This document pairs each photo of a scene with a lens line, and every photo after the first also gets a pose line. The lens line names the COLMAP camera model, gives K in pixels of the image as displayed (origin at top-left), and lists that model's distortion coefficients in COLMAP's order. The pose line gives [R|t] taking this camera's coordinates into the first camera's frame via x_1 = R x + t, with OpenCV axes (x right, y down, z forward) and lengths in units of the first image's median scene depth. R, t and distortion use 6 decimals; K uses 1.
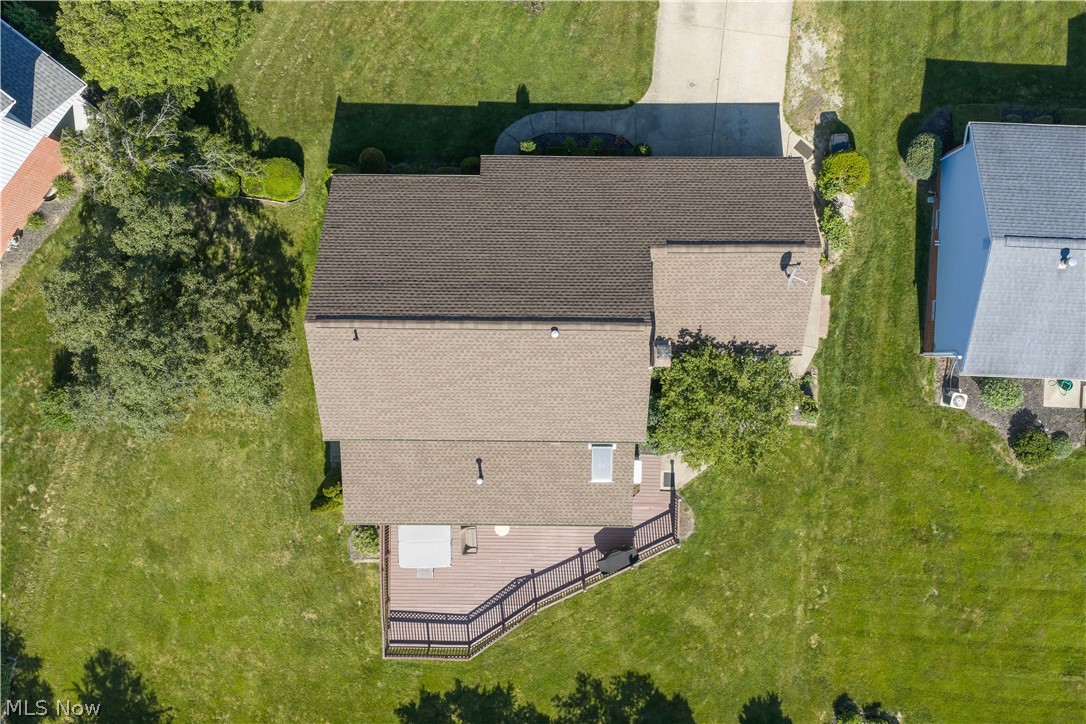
lens RADIAL K [[903.3, 0, 544.6], [0, 903.3, 364.2], [0, 0, 1]] dist [0.021864, -0.039228]
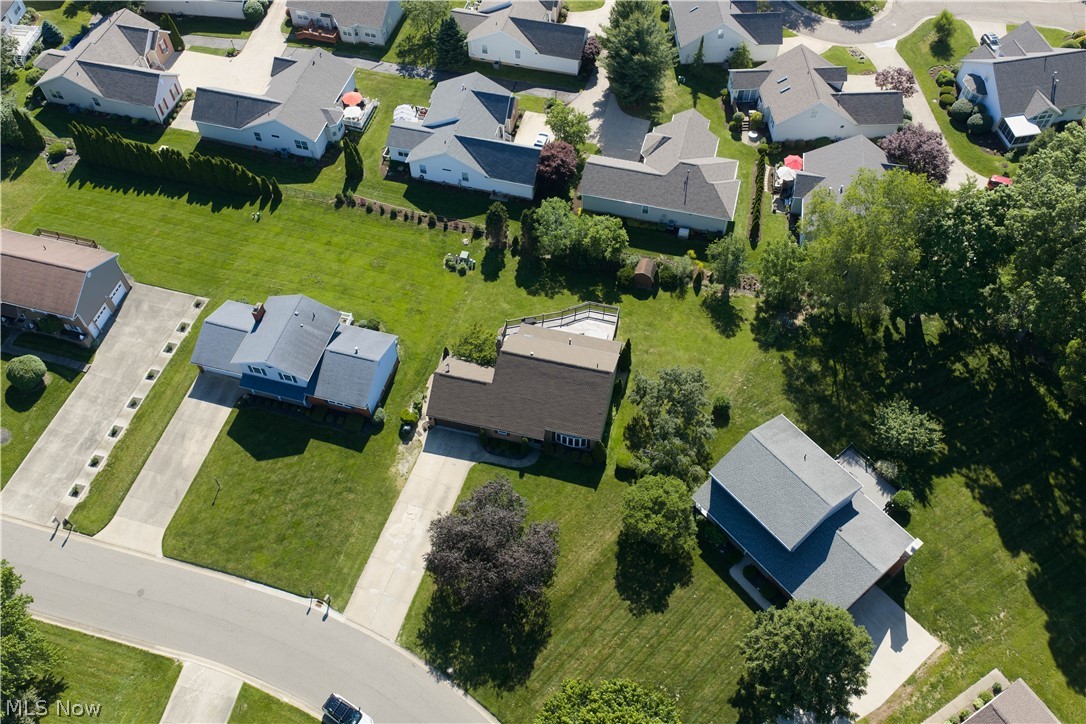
lens RADIAL K [[903.3, 0, 541.1], [0, 903.3, 367.9], [0, 0, 1]] dist [0.021864, -0.039228]
pose [[-0.973297, -0.184915, 0.136016, -0.344353], [0.229403, -0.804797, 0.547427, -1.351138], [0.008238, 0.564011, 0.825726, -1.149553]]
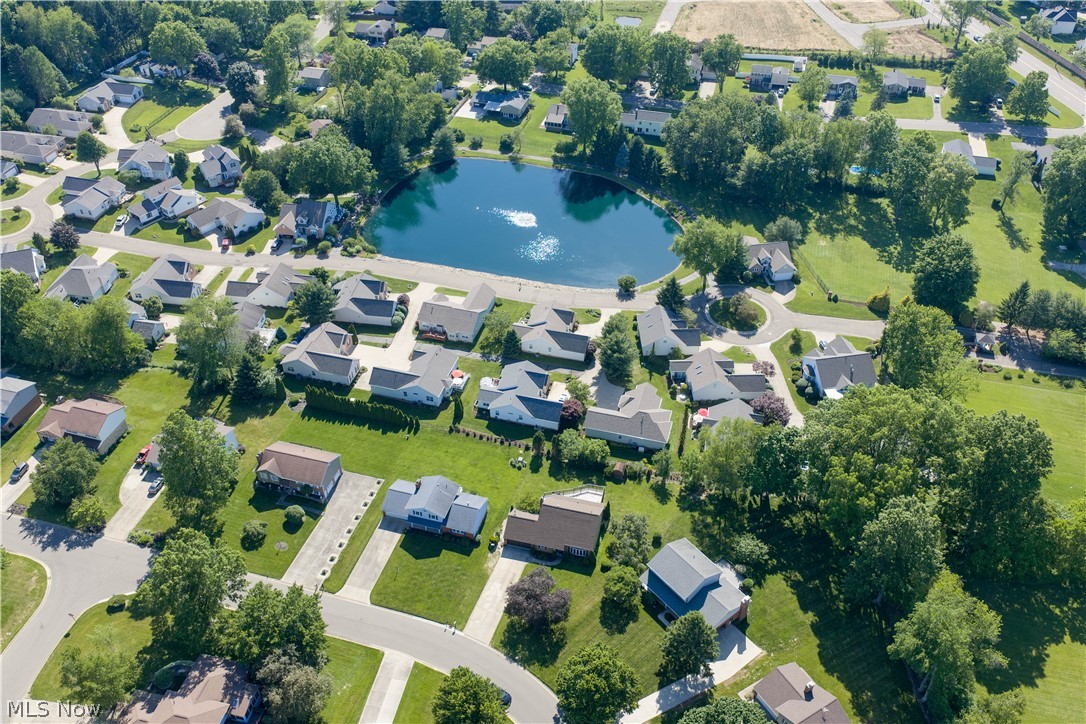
lens RADIAL K [[903.3, 0, 543.5], [0, 903.3, 360.8], [0, 0, 1]] dist [0.021864, -0.039228]
pose [[-0.968809, -0.155379, 0.193044, -0.704642], [0.247737, -0.625845, 0.739557, -3.039569], [0.005904, 0.764314, 0.644818, -2.806145]]
